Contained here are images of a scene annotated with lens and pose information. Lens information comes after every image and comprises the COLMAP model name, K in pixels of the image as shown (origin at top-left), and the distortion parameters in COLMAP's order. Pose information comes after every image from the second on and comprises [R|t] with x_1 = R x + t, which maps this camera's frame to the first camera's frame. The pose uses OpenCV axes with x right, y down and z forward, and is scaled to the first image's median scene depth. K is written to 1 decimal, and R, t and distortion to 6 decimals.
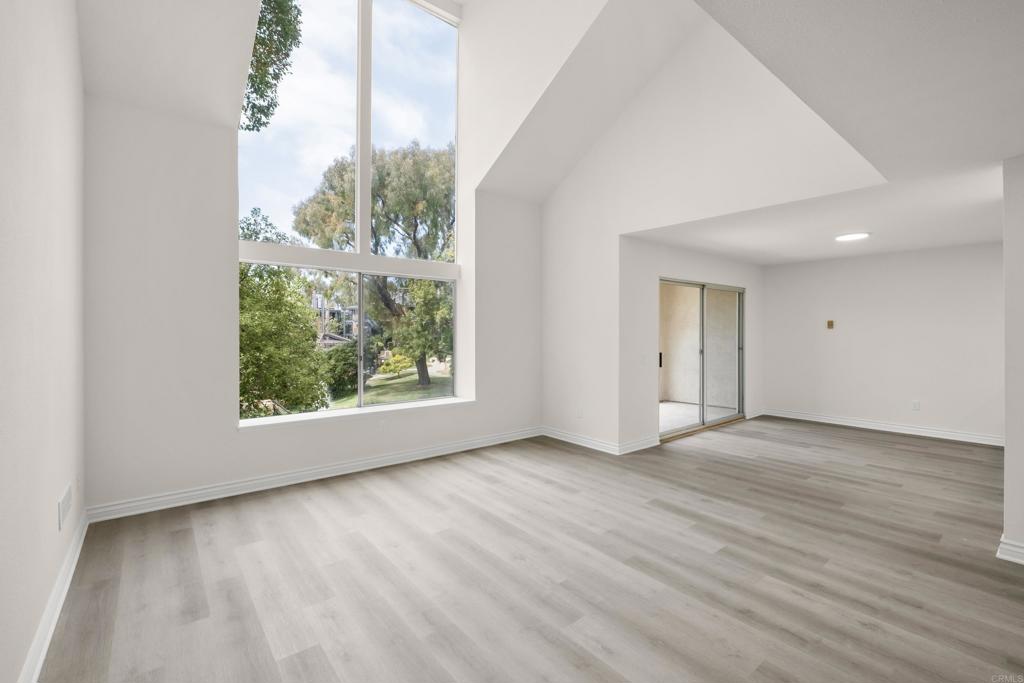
lens RADIAL K [[441.0, 0, 505.4], [0, 441.0, 337.3], [0, 0, 1]] dist [-0.009475, -0.000490]
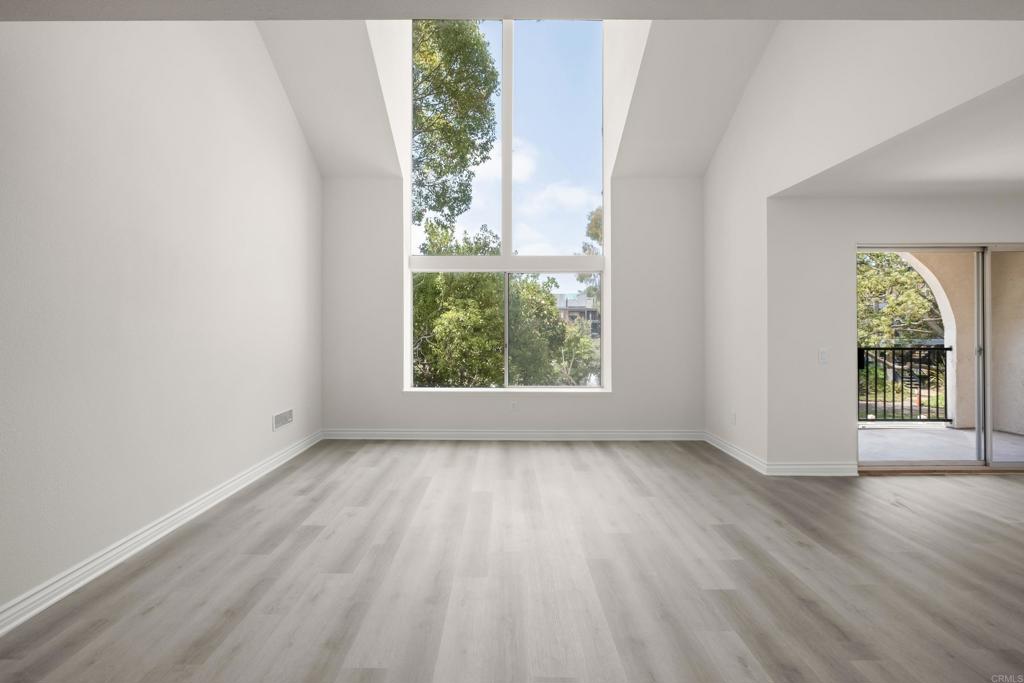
lens RADIAL K [[448.3, 0, 502.4], [0, 448.3, 328.8], [0, 0, 1]] dist [-0.007674, -0.000698]
pose [[0.777320, -0.000357, -0.629106, 0.536825], [-0.008324, 0.999906, -0.010853, 0.023150], [0.629051, 0.013673, 0.777244, 0.100958]]
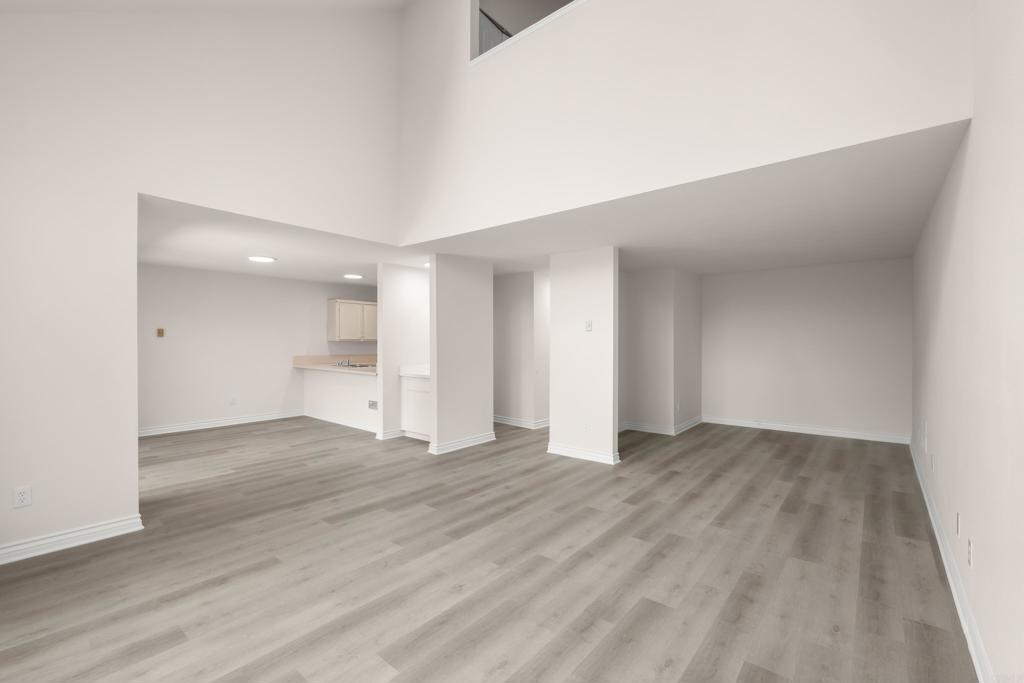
lens RADIAL K [[441.0, 0, 505.4], [0, 441.0, 337.3], [0, 0, 1]] dist [-0.009475, -0.000490]
pose [[-0.193831, 0.004190, 0.981026, -0.663819], [0.012751, 0.999917, -0.001751, -0.013108], [-0.980952, 0.012169, -0.193868, 0.806614]]
